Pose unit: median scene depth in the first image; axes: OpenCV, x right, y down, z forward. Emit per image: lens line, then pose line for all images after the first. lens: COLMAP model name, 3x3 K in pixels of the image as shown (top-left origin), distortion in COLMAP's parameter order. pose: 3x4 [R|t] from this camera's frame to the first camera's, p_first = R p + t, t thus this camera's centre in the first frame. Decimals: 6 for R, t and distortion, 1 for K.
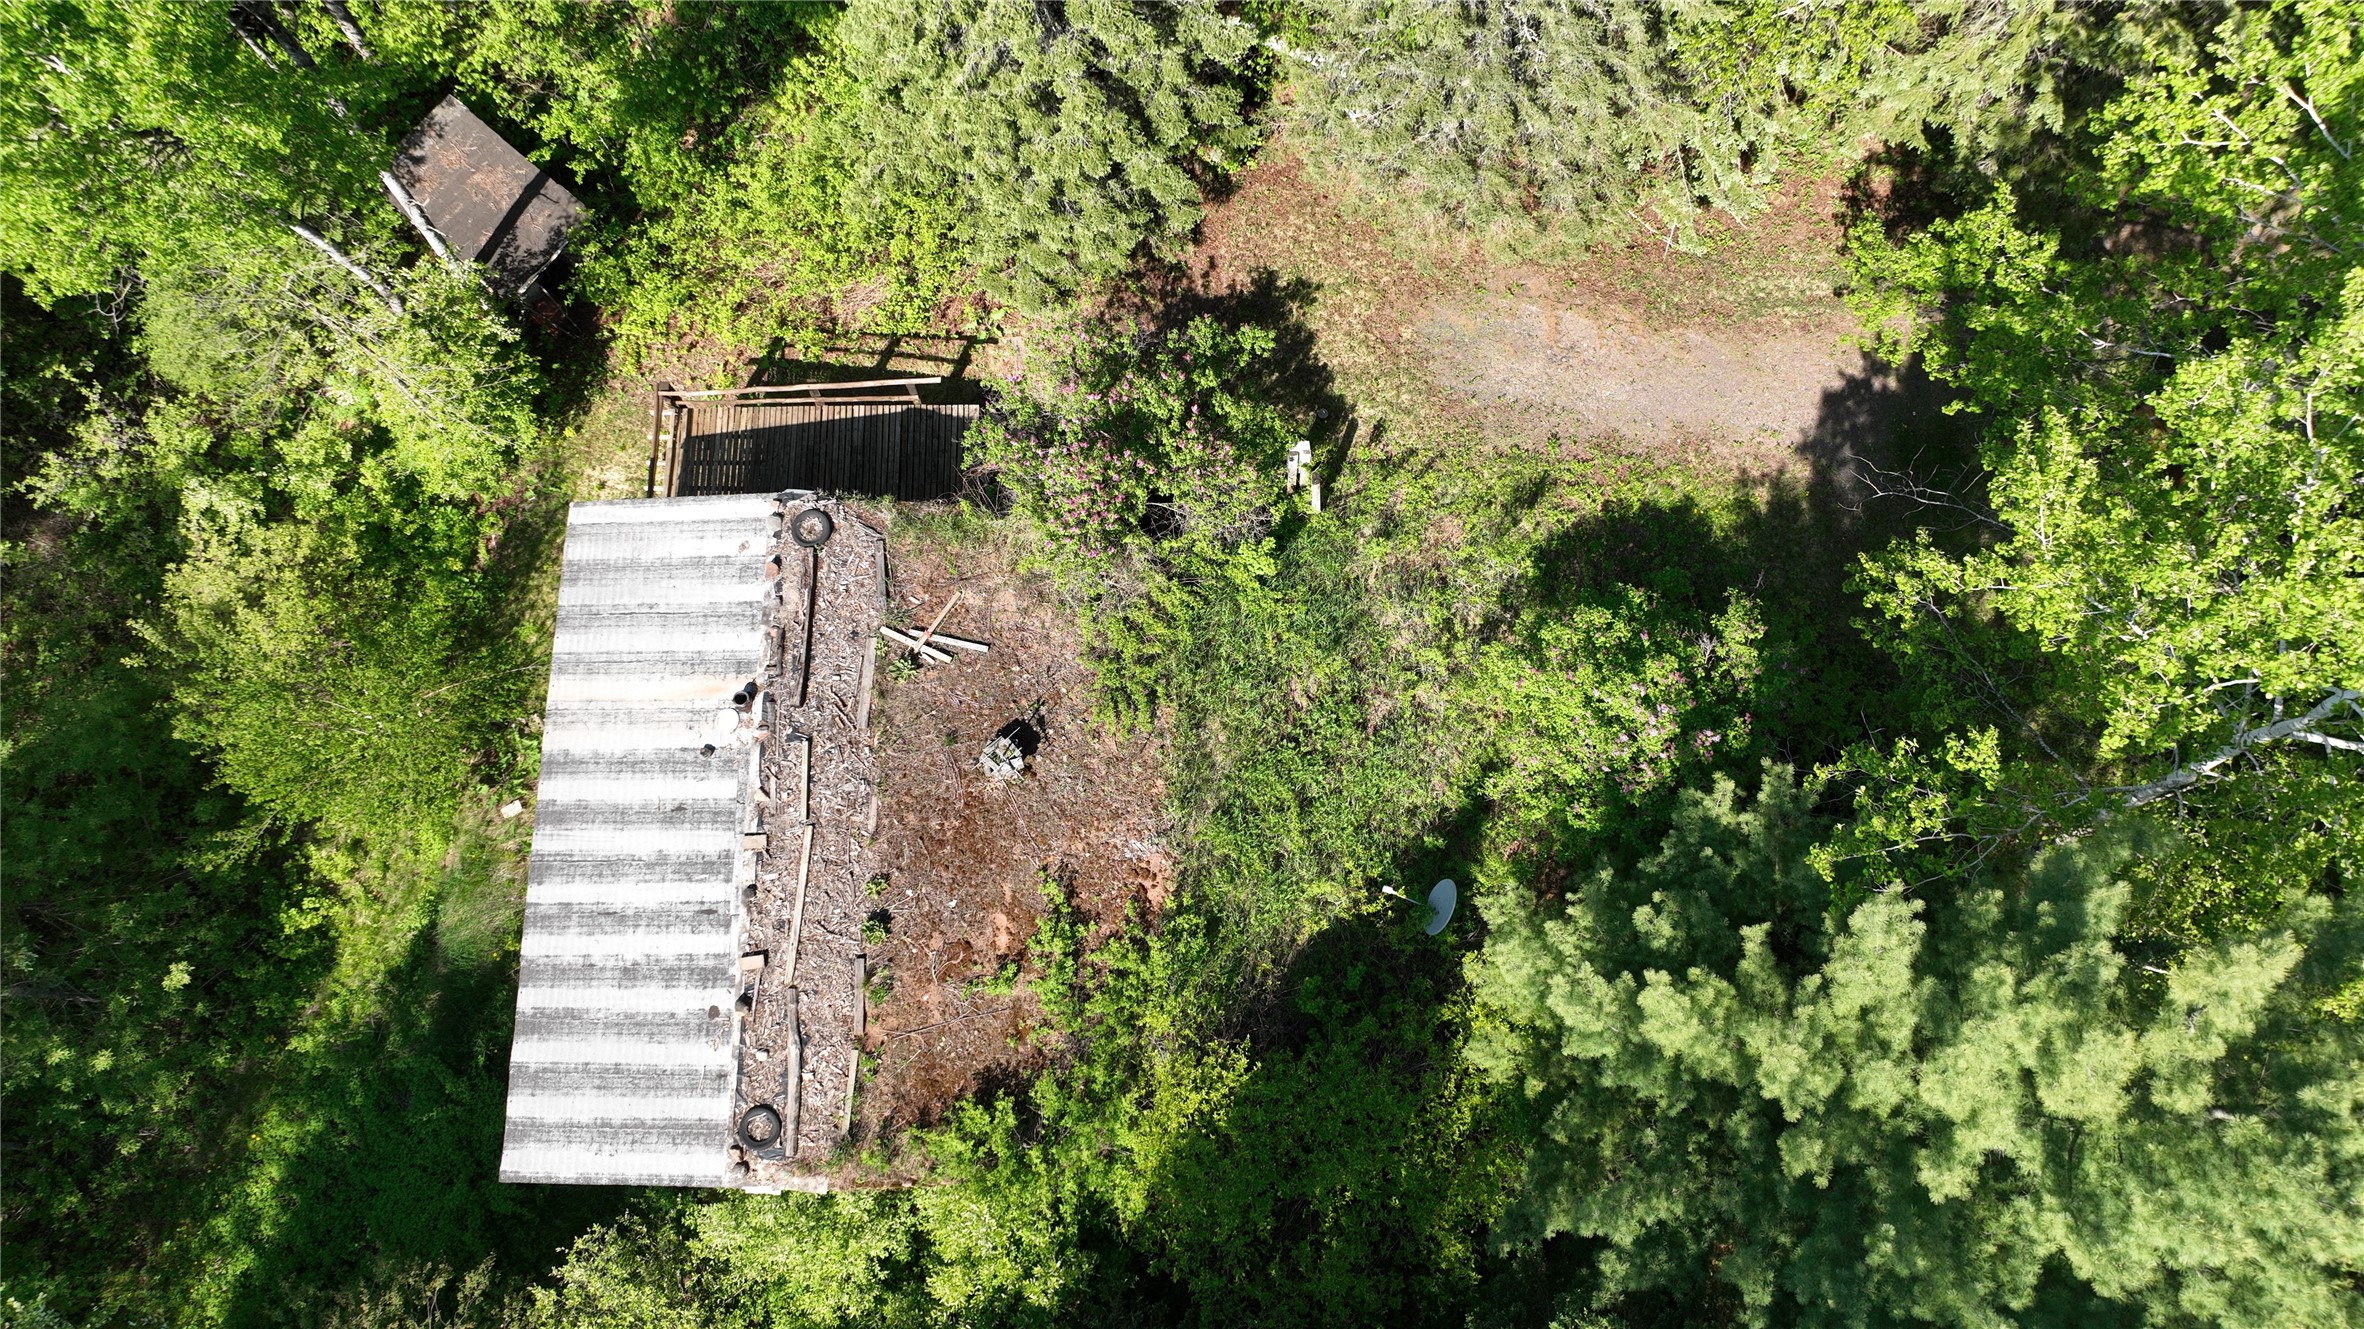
lens RADIAL K [[1665.4, 0, 1180.8], [0, 1665.4, 665.0], [0, 0, 1]] dist [-0.007905, 0.023183]
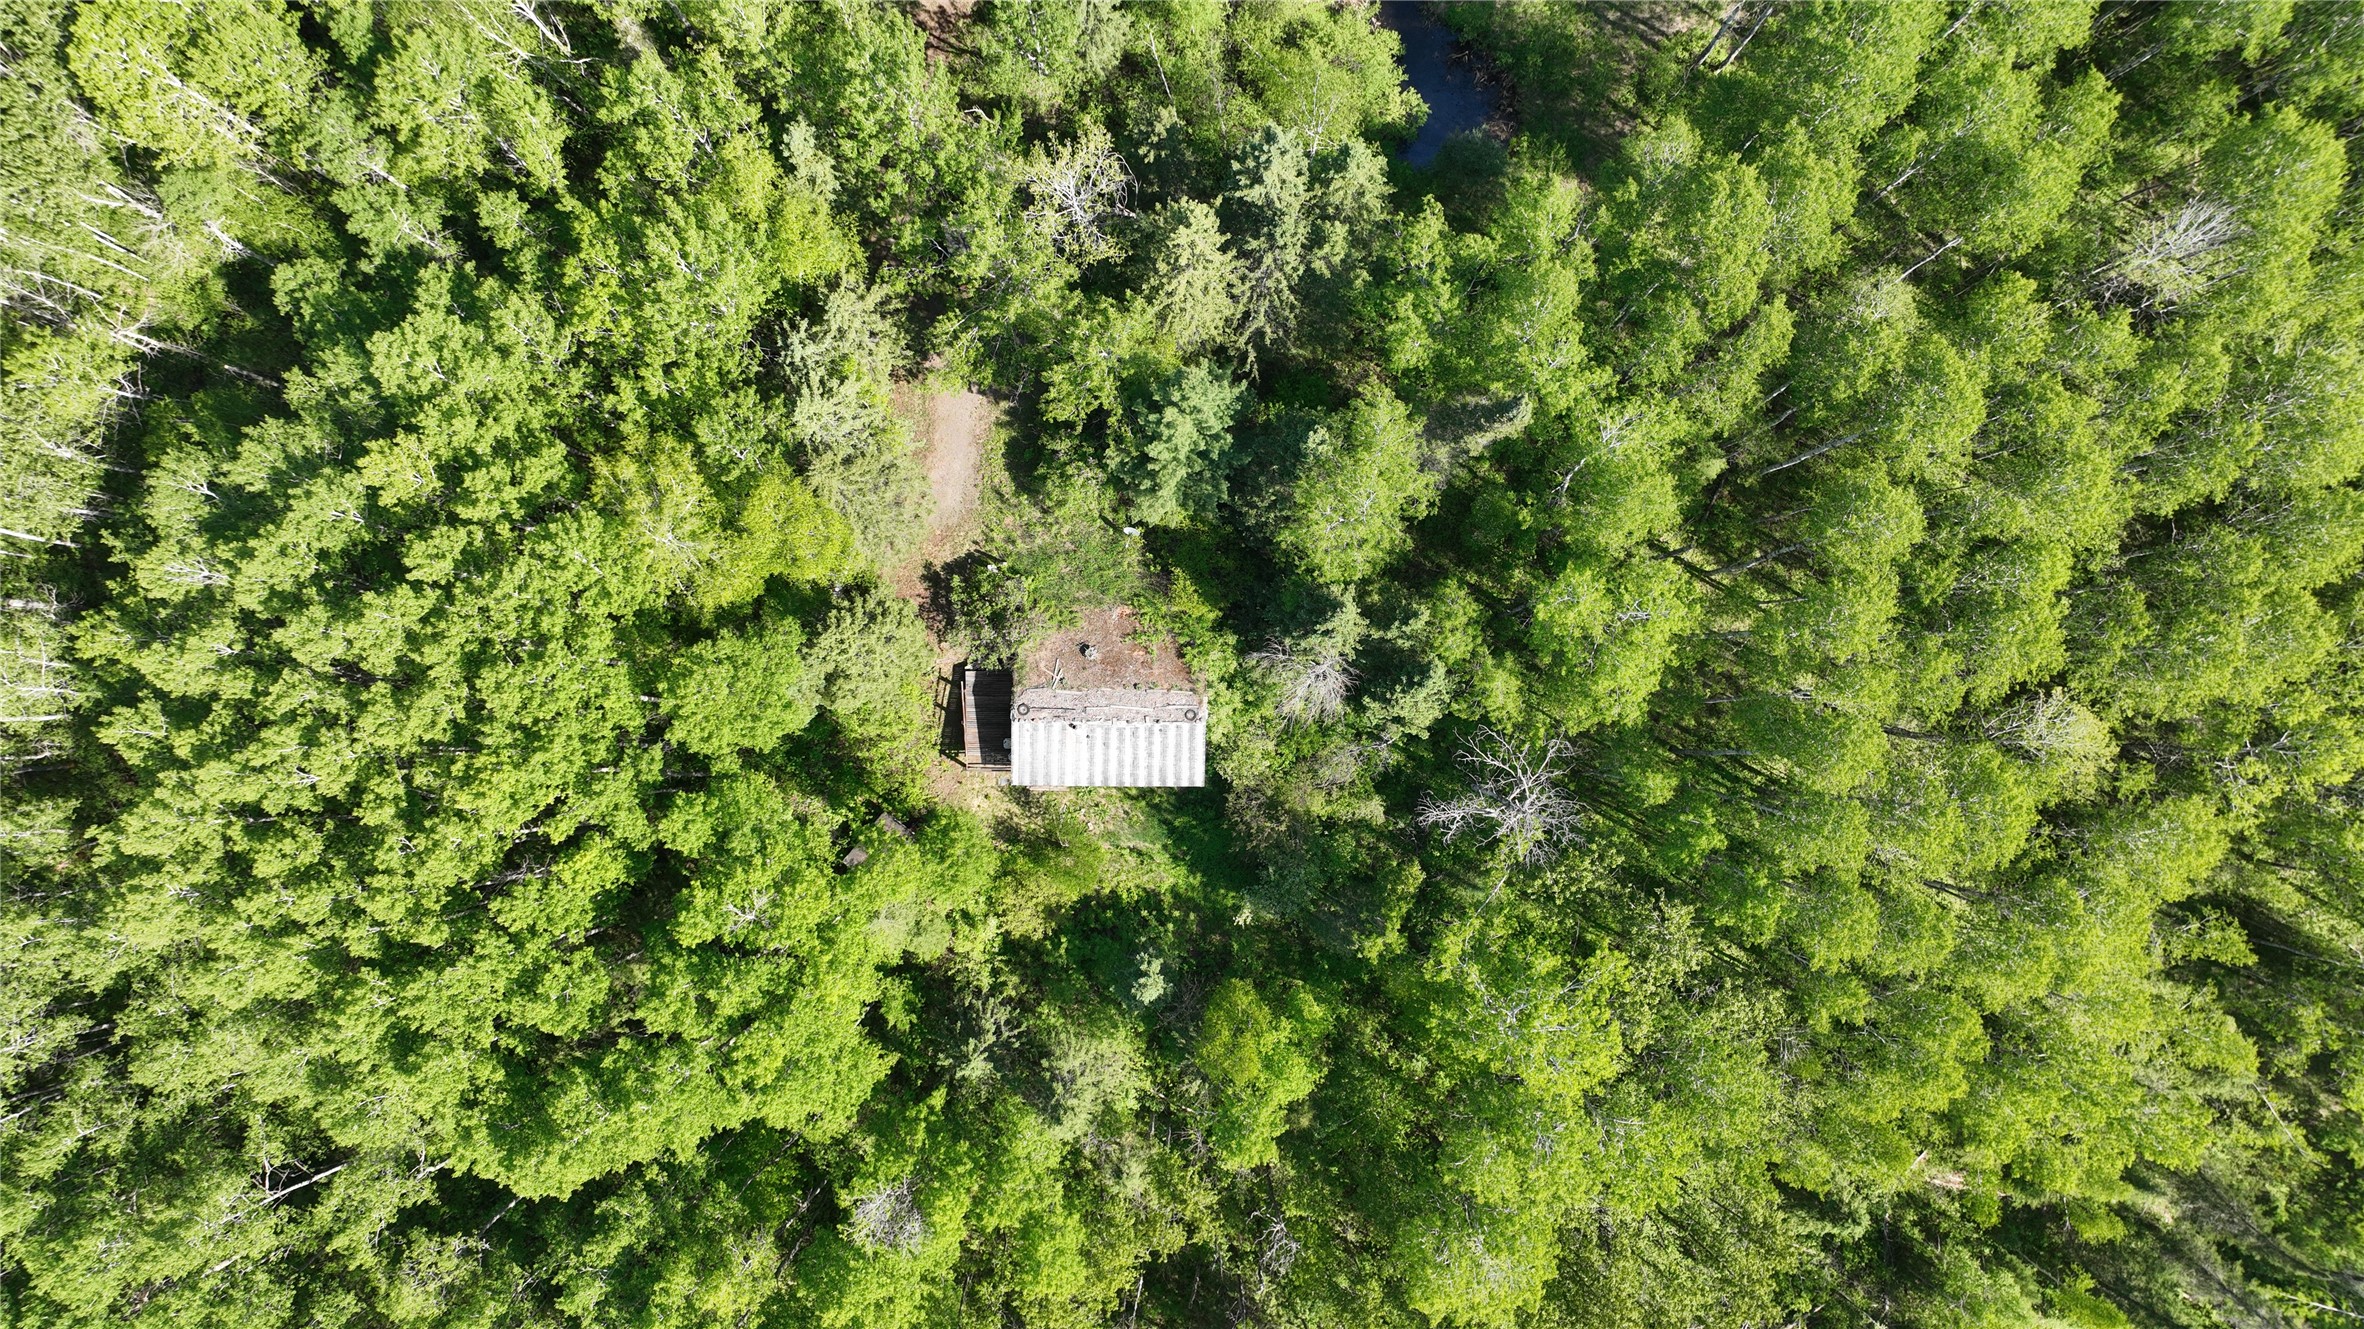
lens RADIAL K [[1665.4, 0, 1177.3], [0, 1665.4, 665.3], [0, 0, 1]] dist [-0.007905, 0.023183]
pose [[0.002433, -0.999900, 0.013953, -0.177904], [0.958817, 0.006295, 0.283954, -0.765946], [-0.284013, 0.012687, 0.958736, -2.427710]]
